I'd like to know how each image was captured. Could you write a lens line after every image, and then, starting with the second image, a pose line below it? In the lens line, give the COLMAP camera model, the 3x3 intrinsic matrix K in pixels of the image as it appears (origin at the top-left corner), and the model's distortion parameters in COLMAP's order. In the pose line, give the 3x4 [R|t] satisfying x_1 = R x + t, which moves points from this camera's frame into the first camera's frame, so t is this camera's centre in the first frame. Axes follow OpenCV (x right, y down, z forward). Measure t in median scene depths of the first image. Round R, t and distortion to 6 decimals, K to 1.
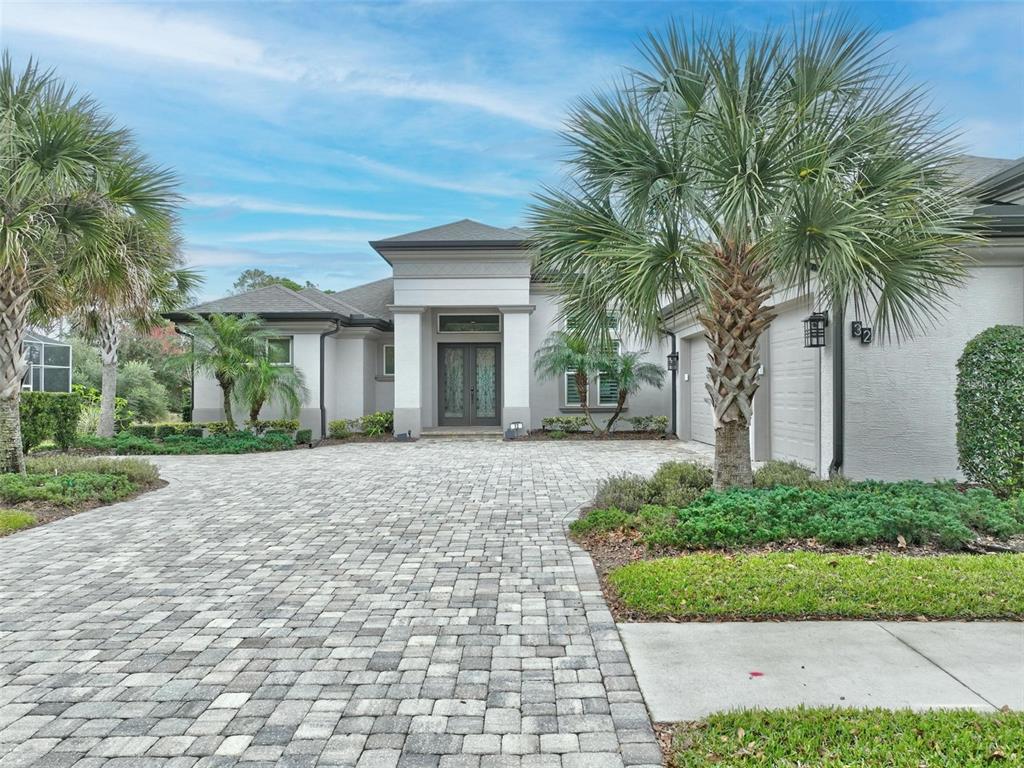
lens RADIAL K [[720.9, 0, 512.0], [0, 720.9, 384.0], [0, 0, 1]] dist [0.000806, 0.020212]
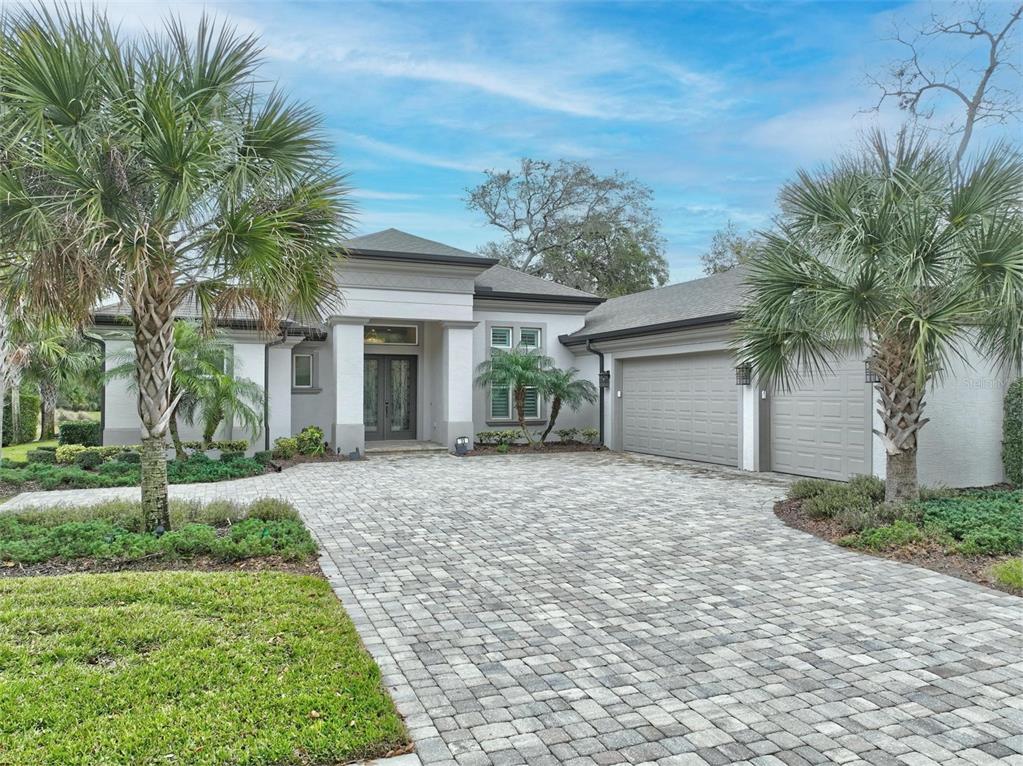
lens RADIAL K [[720.2, 0, 511.5], [0, 720.2, 383.0], [0, 0, 1]] dist [0.000806, 0.020212]
pose [[0.919033, 0.010218, 0.394047, -0.345235], [-0.010088, 0.999946, -0.002402, -0.021781], [-0.394050, -0.001768, 0.919087, 0.050240]]
